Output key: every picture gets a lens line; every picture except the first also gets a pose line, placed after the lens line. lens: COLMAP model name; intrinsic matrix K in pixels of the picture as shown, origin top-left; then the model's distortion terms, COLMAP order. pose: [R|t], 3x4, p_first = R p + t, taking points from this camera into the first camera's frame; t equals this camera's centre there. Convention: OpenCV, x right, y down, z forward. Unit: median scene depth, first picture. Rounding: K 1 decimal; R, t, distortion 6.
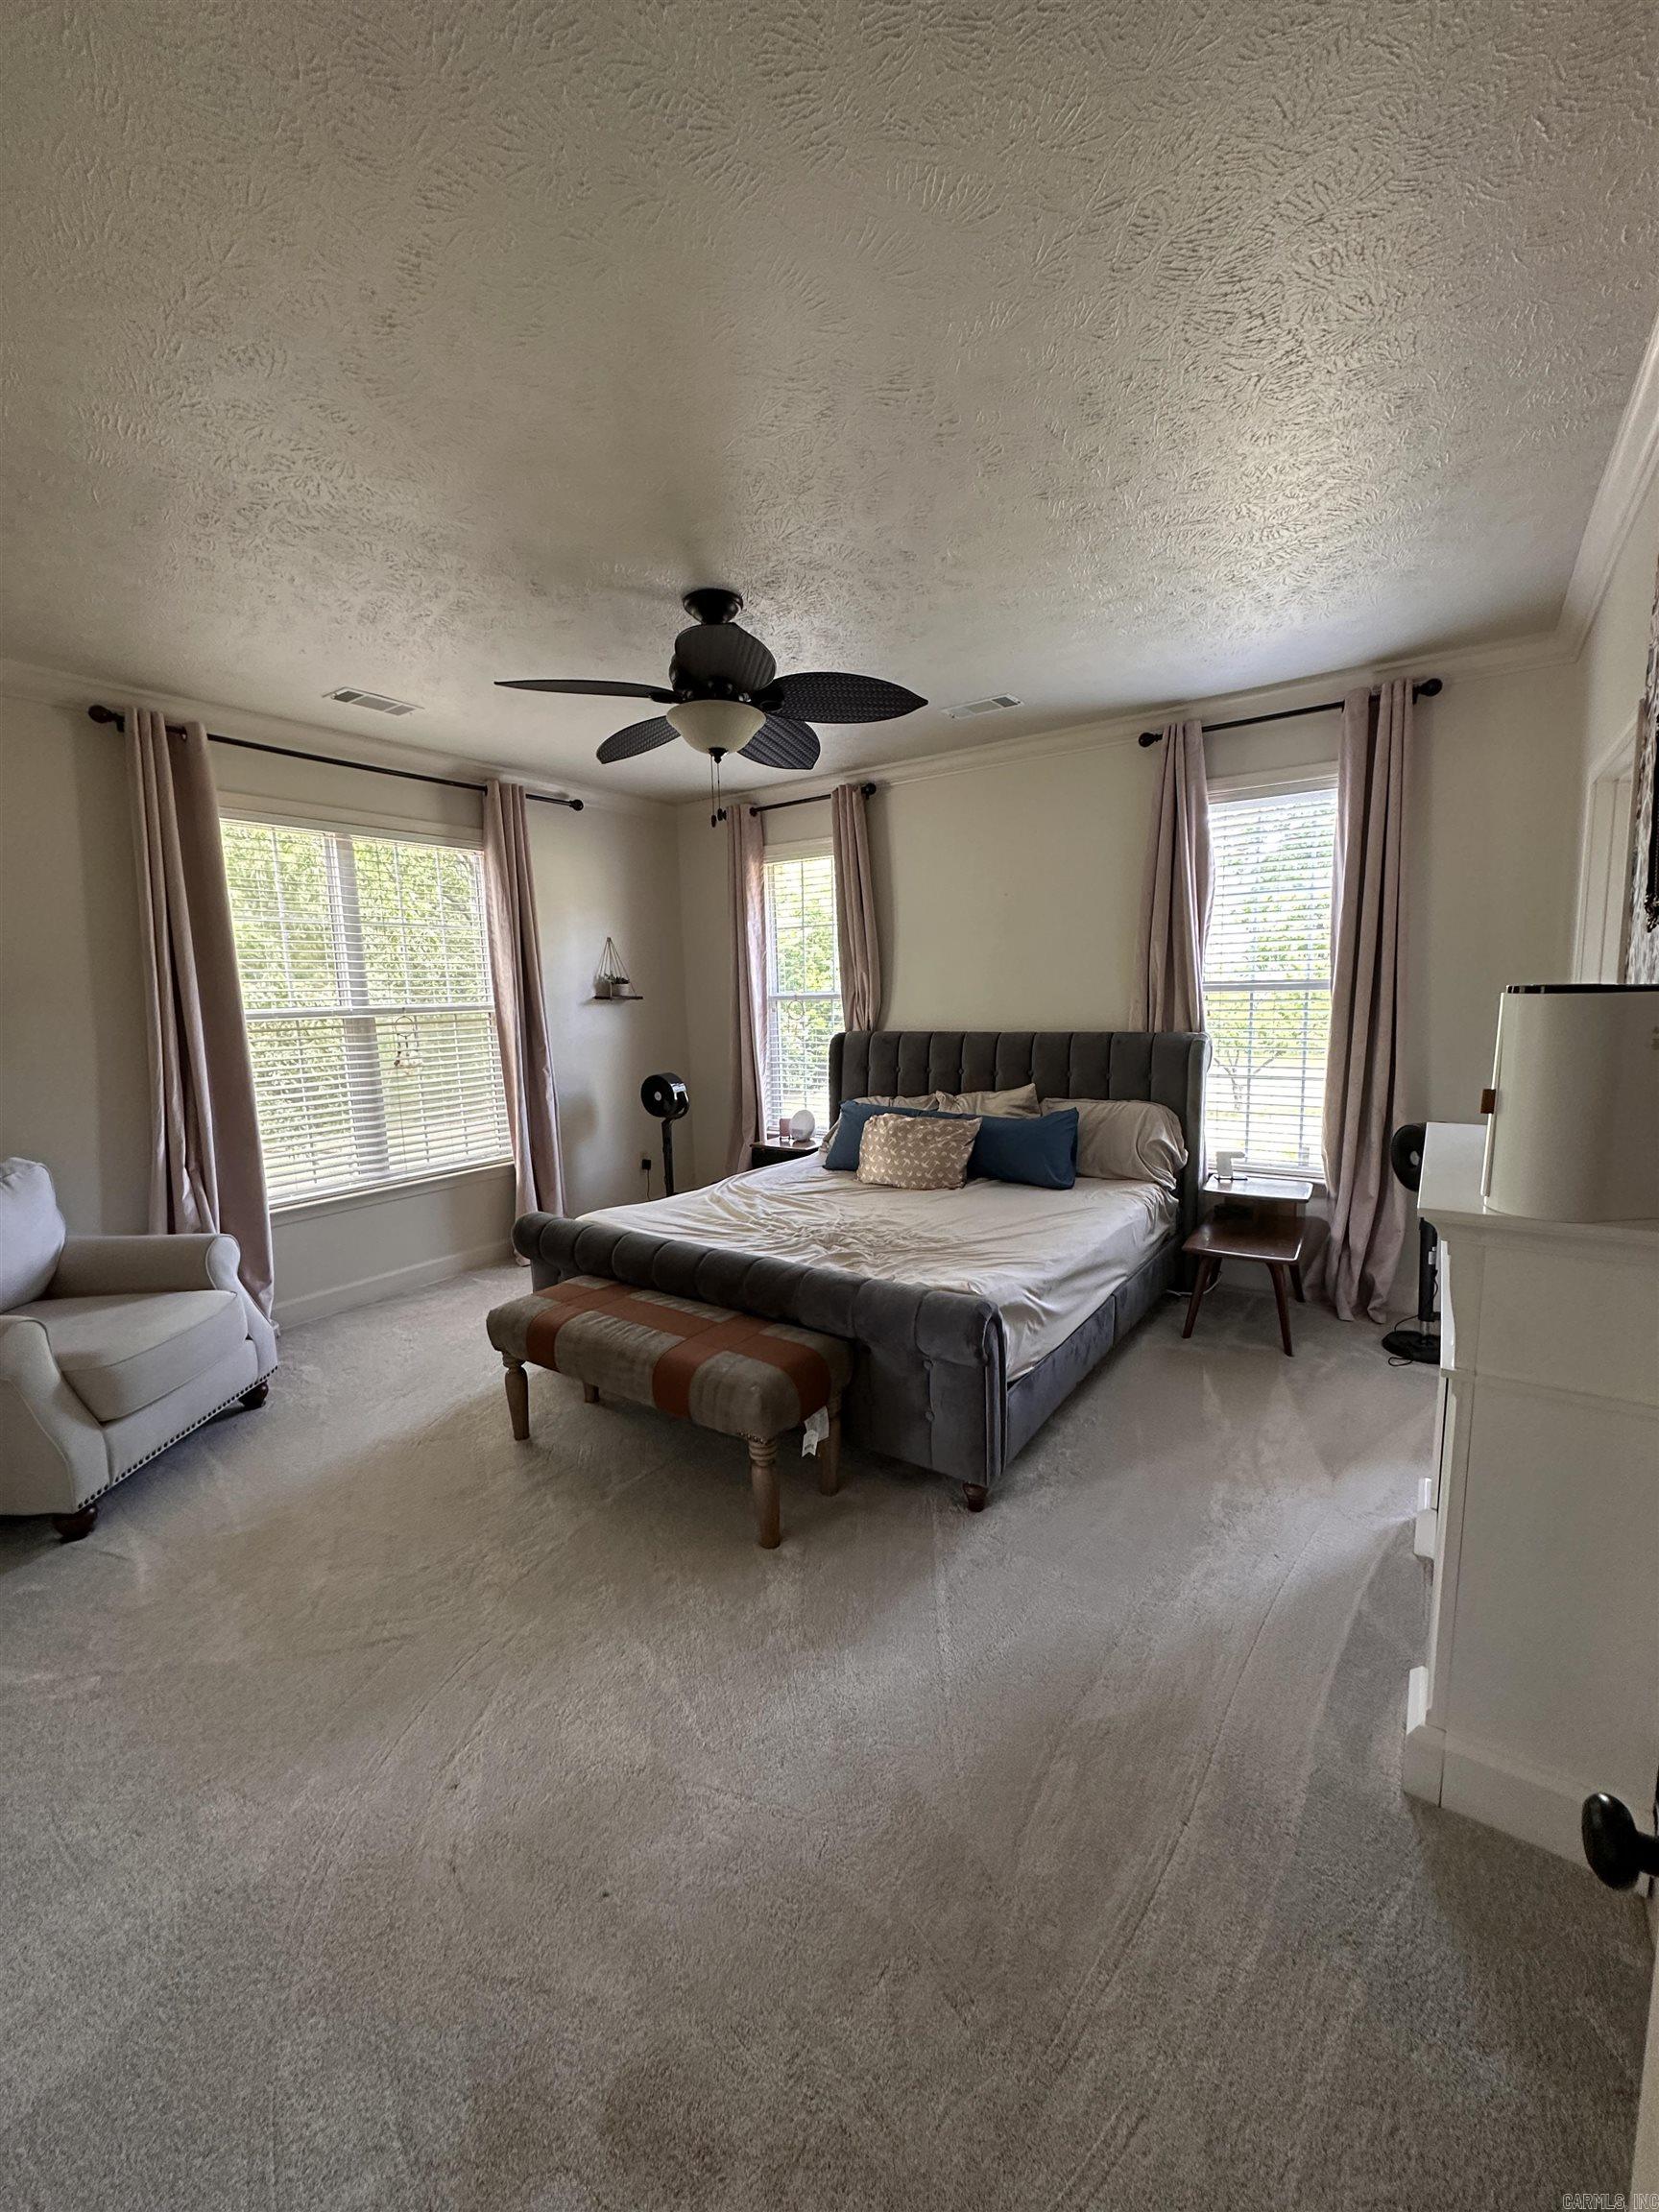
lens RADIAL K [[883.0, 0, 829.5], [0, 883.0, 1106.0], [0, 0, 1]] dist [0.000539, 0.000096]
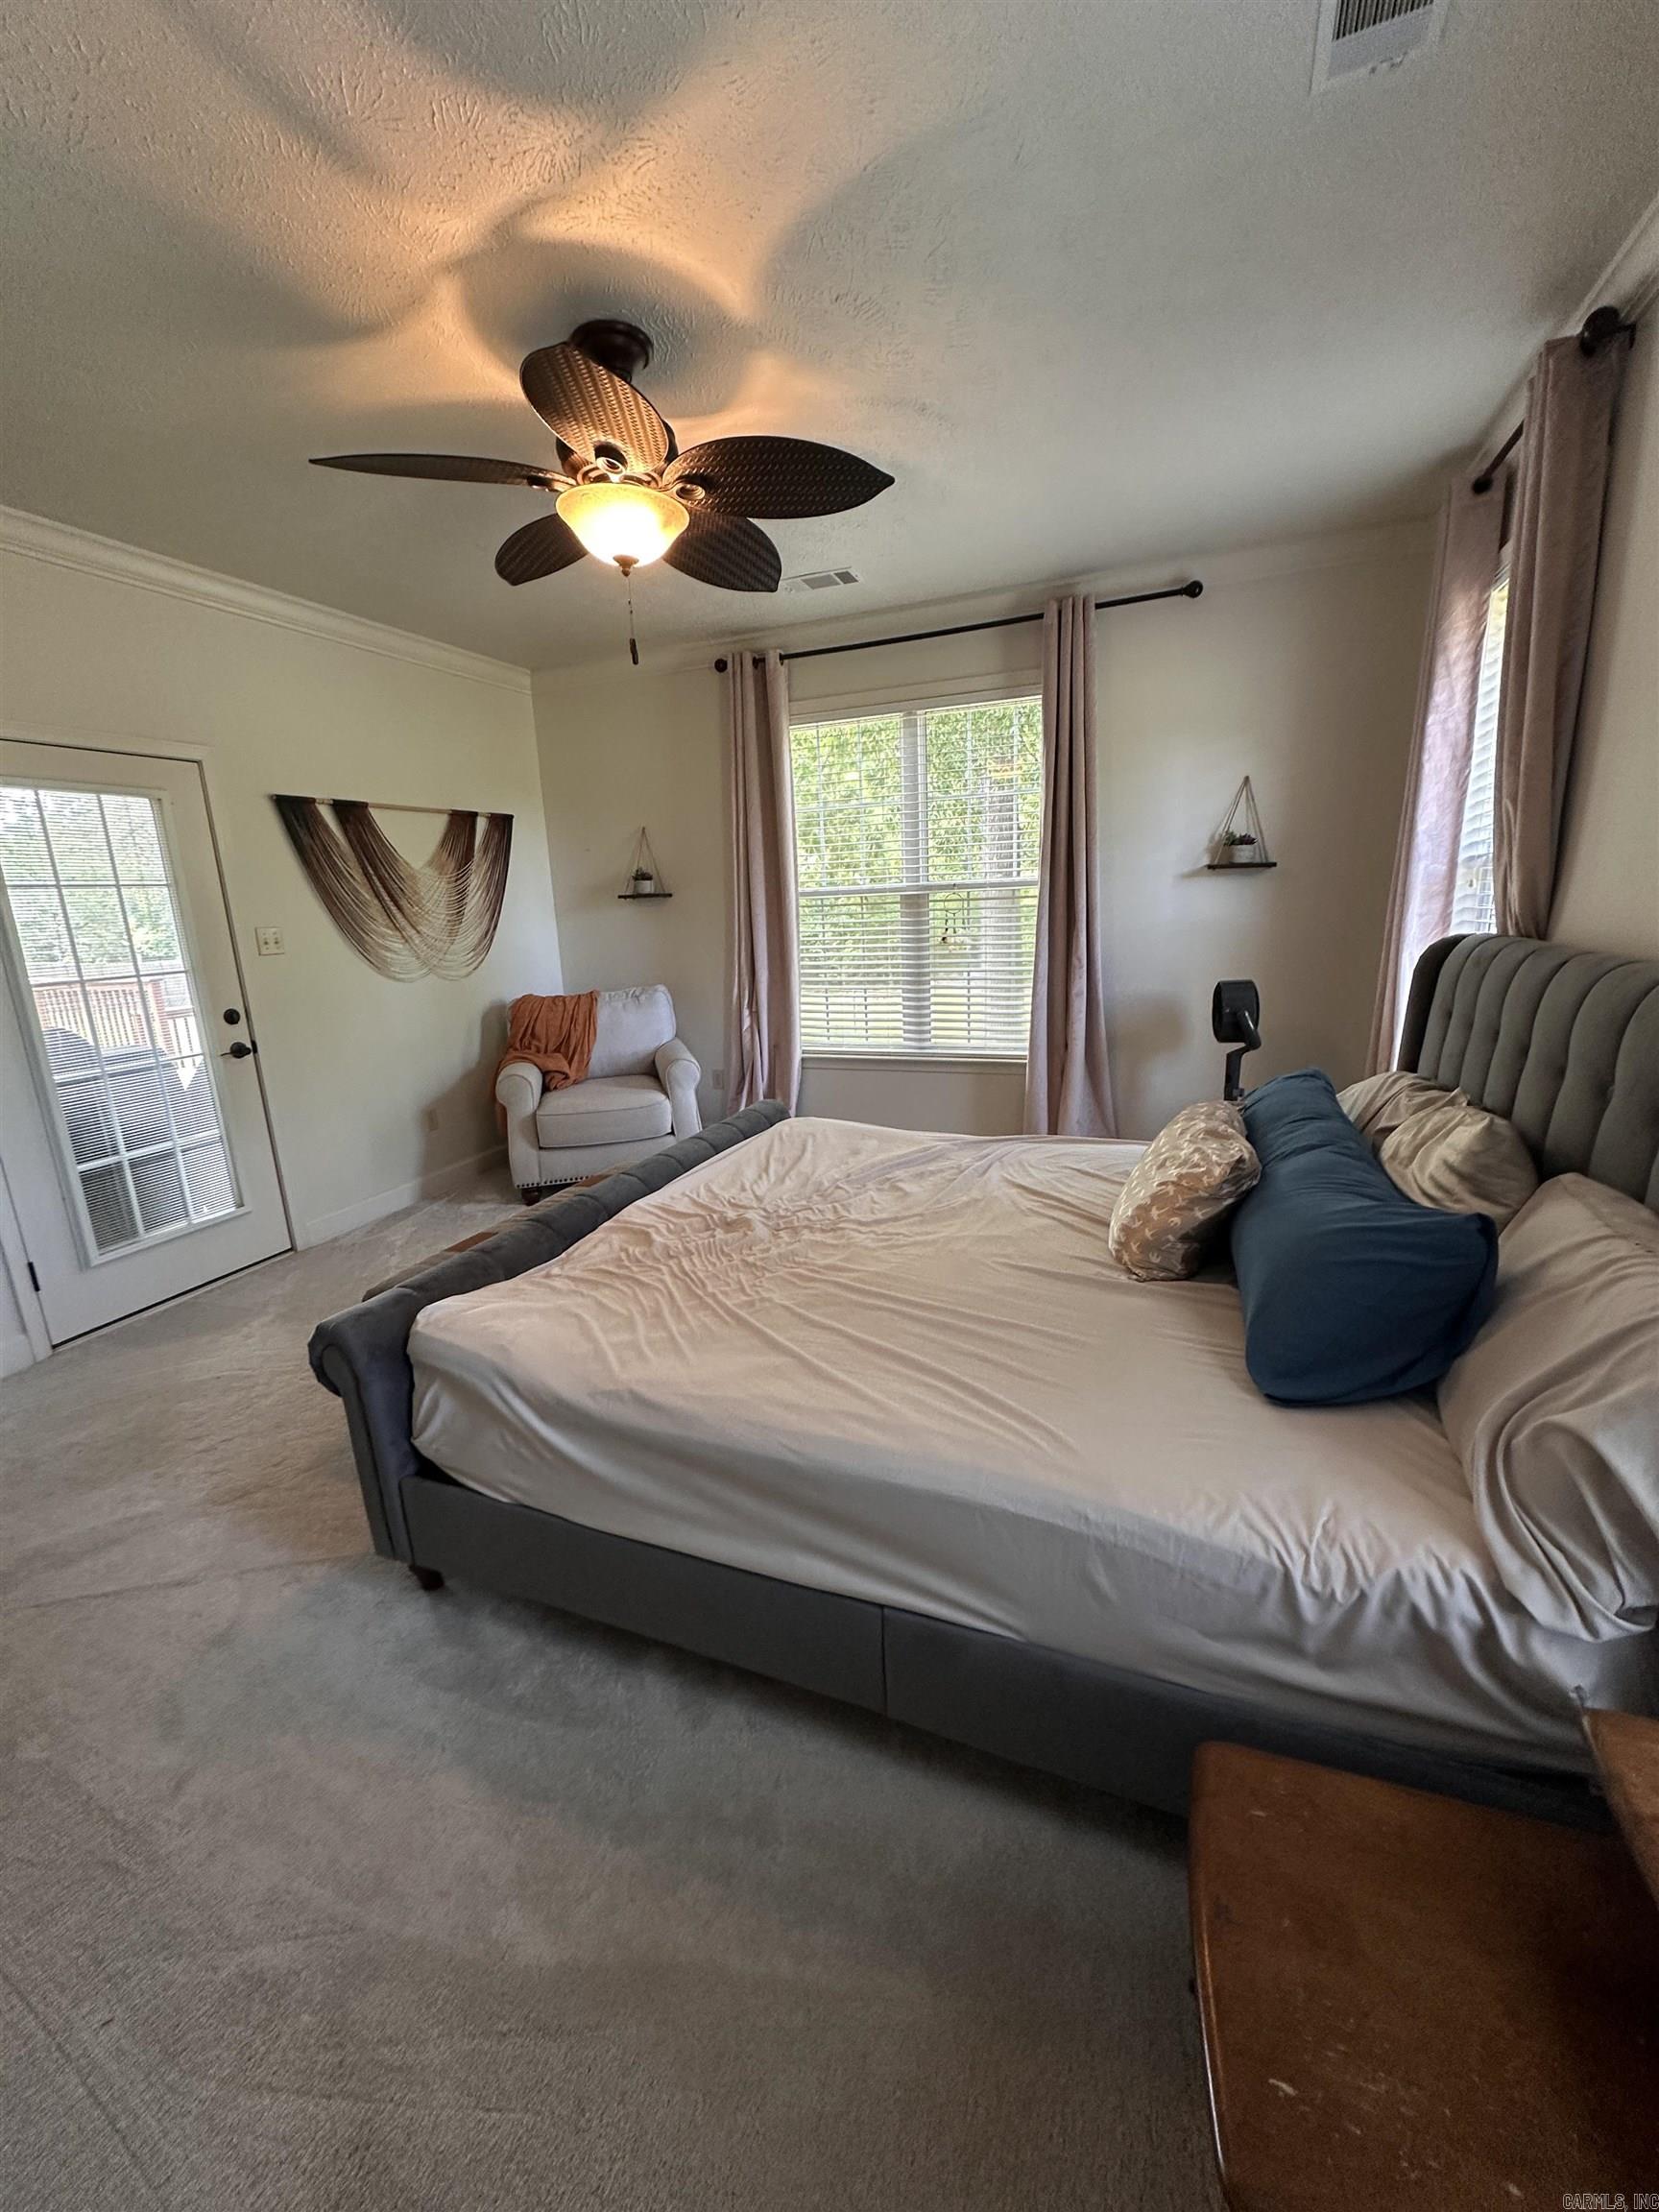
lens RADIAL K [[883.0, 0, 829.5], [0, 883.0, 1106.0], [0, 0, 1]] dist [0.000539, 0.000096]
pose [[0.223302, 0.243326, -0.943890, 0.568060], [-0.088779, 0.969394, 0.228898, -0.098642], [0.970698, 0.032684, 0.238070, 0.748435]]
